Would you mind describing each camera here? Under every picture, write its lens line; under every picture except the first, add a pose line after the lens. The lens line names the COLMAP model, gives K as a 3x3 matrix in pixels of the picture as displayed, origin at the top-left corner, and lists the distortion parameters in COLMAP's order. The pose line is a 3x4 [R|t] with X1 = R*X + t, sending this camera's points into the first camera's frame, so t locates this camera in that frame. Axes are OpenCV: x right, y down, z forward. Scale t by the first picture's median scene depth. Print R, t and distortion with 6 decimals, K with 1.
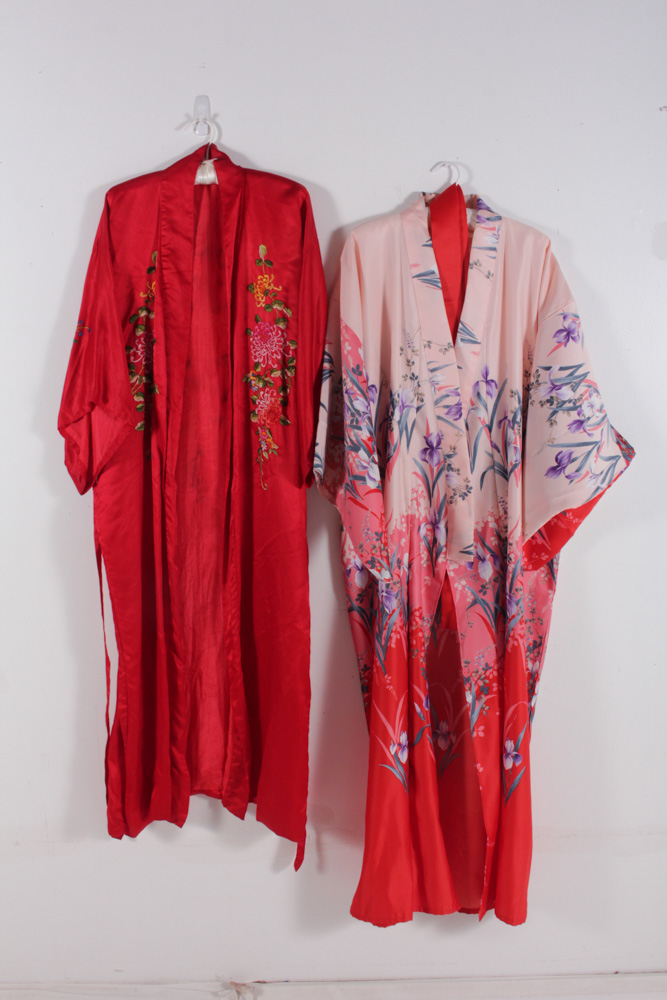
lens RADIAL K [[1154.2, 0, 336.8], [0, 1154.2, 505.9], [0, 0, 1]] dist [-0.008014, 0.000000]
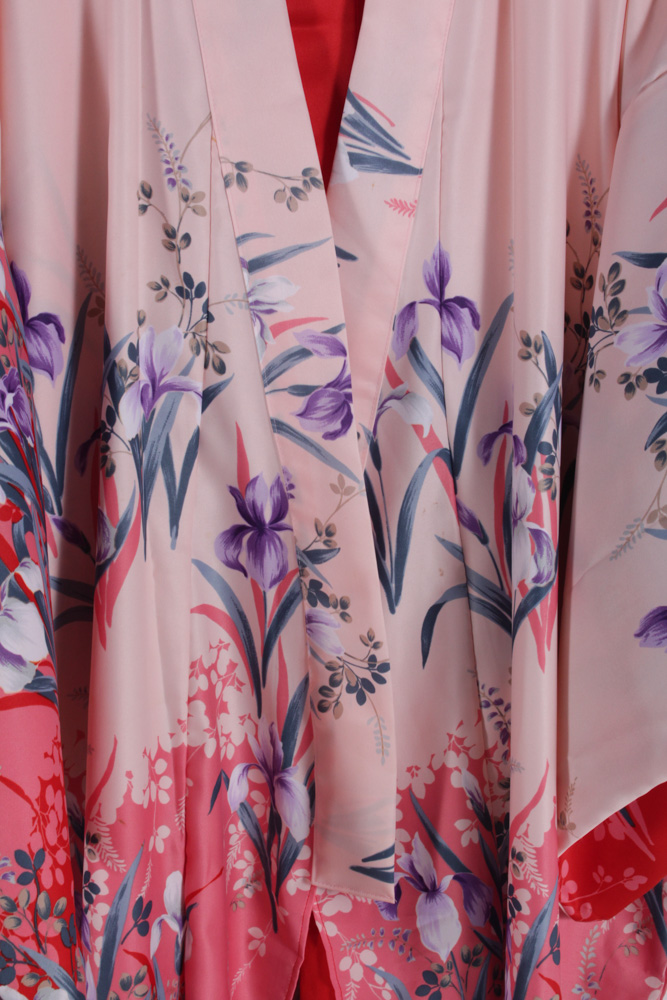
lens RADIAL K [[1562.1, 0, 329.6], [0, 1562.1, 498.9], [0, 0, 1]] dist [0.035903, 0.000000]
pose [[0.999711, 0.007736, -0.022741, 0.109925], [-0.007046, 0.999517, 0.030253, -0.069586], [0.022964, -0.030084, 0.999284, 0.596058]]
